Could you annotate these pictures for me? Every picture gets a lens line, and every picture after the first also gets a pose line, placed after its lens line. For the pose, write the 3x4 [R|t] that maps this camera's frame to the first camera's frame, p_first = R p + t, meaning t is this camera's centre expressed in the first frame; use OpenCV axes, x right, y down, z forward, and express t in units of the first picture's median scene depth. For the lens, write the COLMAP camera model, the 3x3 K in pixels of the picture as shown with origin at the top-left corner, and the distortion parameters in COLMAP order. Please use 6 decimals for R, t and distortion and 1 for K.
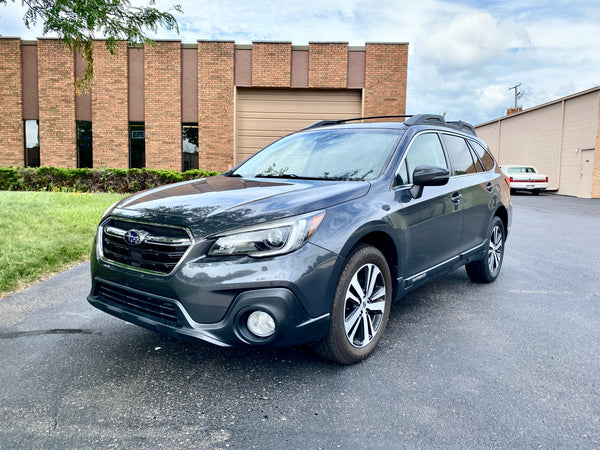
lens RADIAL K [[474.1, 0, 303.2], [0, 474.1, 223.0], [0, 0, 1]] dist [0.001246, -0.021106]
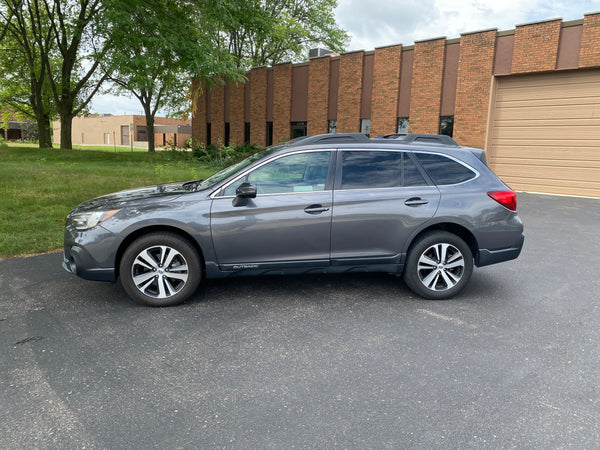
lens RADIAL K [[474.1, 0, 303.2], [0, 474.1, 223.0], [0, 0, 1]] dist [0.001246, -0.021106]
pose [[0.708559, 0.105556, -0.697712, 0.288305], [-0.080809, 0.994382, 0.068374, -0.024605], [0.701009, 0.007934, 0.713108, 0.041767]]
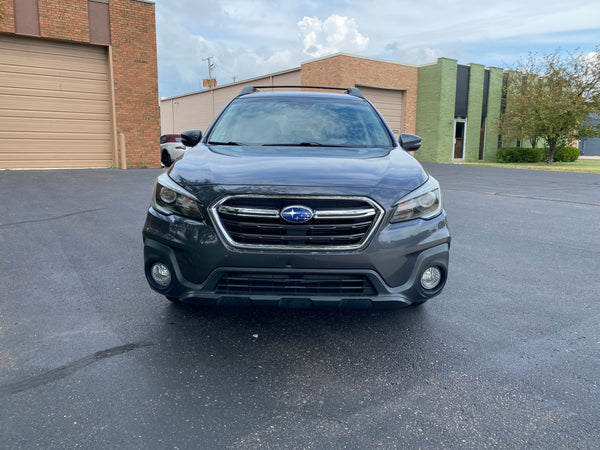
lens RADIAL K [[474.1, 0, 303.2], [0, 474.1, 223.0], [0, 0, 1]] dist [0.001246, -0.021106]
pose [[0.779172, -0.104506, 0.618037, -0.178746], [0.062134, 0.994024, 0.089750, -0.006438], [-0.623723, -0.031529, 0.781009, 0.055205]]
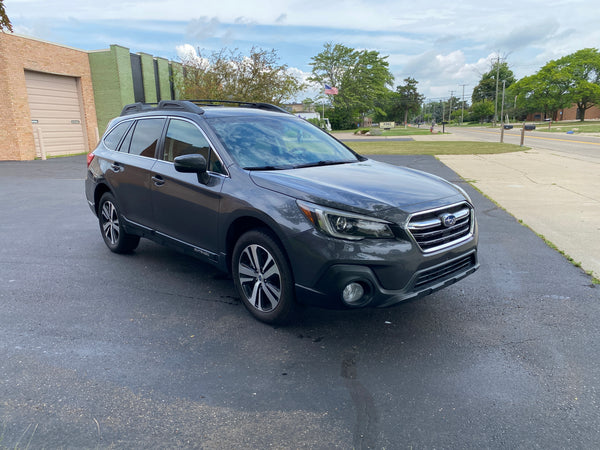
lens RADIAL K [[474.1, 0, 303.2], [0, 474.1, 223.0], [0, 0, 1]] dist [0.001246, -0.021106]
pose [[0.146636, -0.210409, 0.966554, -0.320482], [0.120143, 0.973670, 0.193732, -0.049684], [-0.981867, 0.087716, 0.168055, 0.228435]]
